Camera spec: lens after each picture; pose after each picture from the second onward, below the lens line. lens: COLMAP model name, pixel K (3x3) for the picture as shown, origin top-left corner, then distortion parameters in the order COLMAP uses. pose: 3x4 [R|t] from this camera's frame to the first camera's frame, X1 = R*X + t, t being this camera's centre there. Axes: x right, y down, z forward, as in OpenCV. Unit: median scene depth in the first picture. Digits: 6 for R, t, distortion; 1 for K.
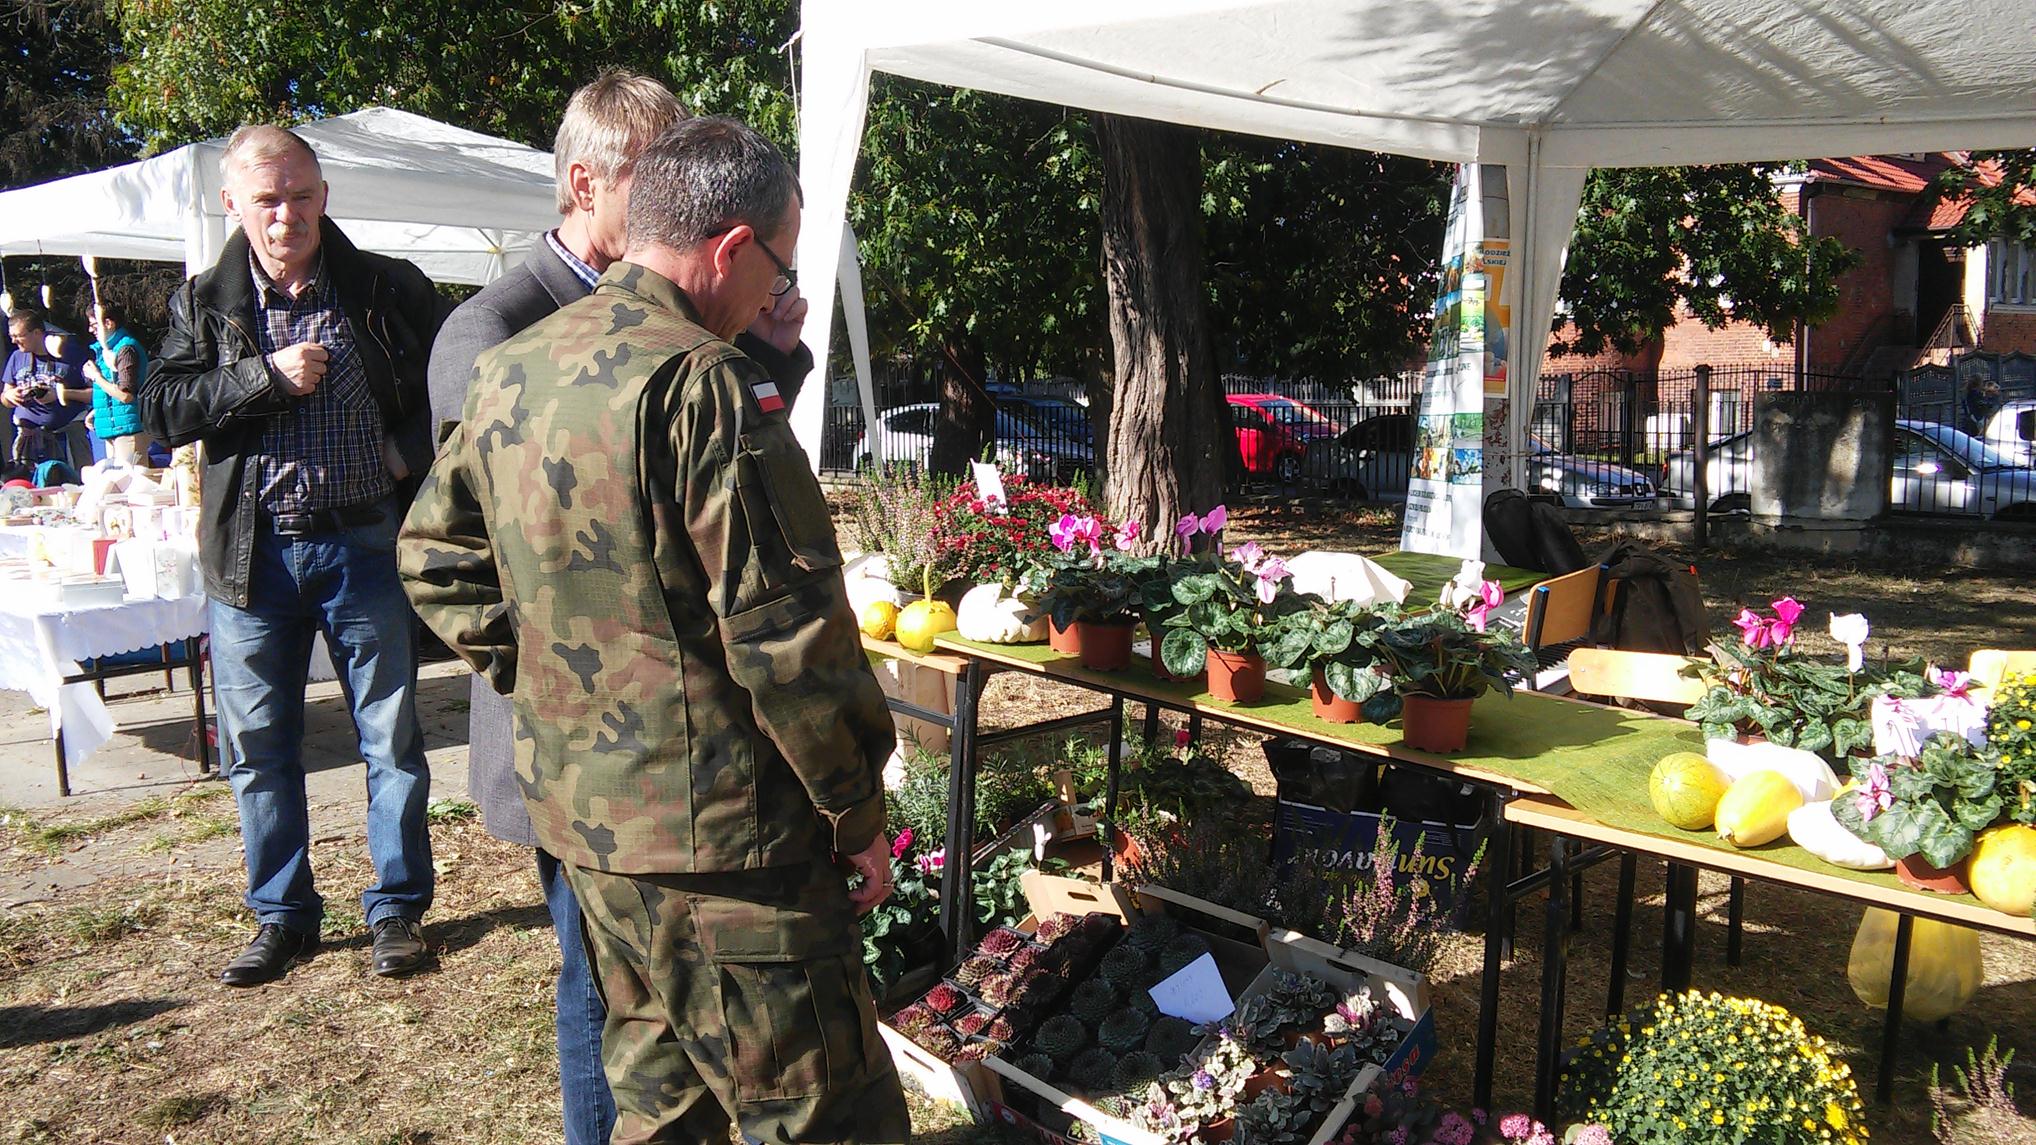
lens RADIAL K [[1746.6, 0, 962.9], [0, 1746.6, 599.9], [0, 0, 1]] dist [0.007159, -0.084636]
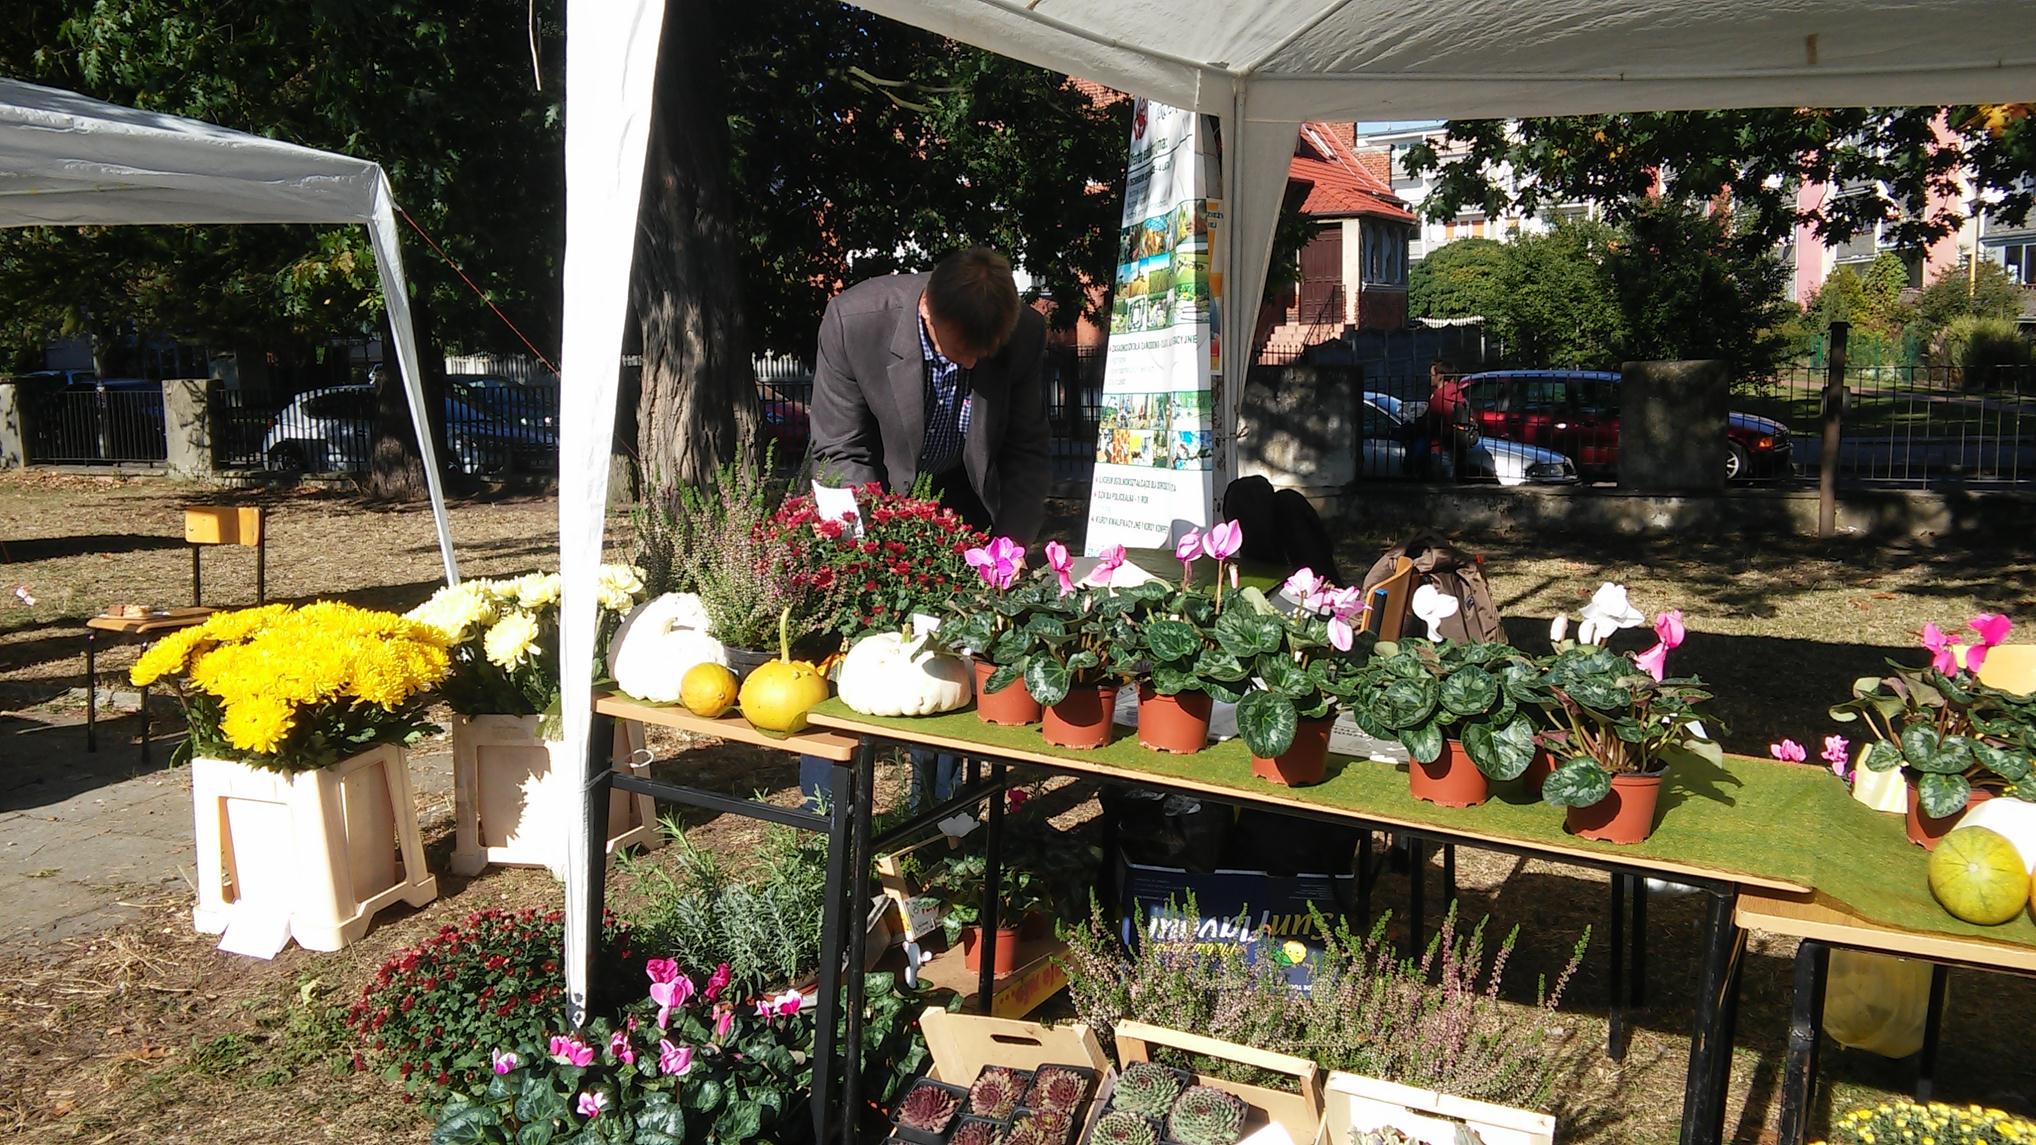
lens RADIAL K [[1779.7, 0, 1030.8], [0, 1779.7, 590.2], [0, 0, 1]] dist [0.071709, -0.133226]
pose [[0.933643, -0.049735, 0.354734, -0.221261], [0.047863, 0.998755, 0.014056, -0.040674], [-0.354992, 0.003855, 0.934862, 0.323487]]
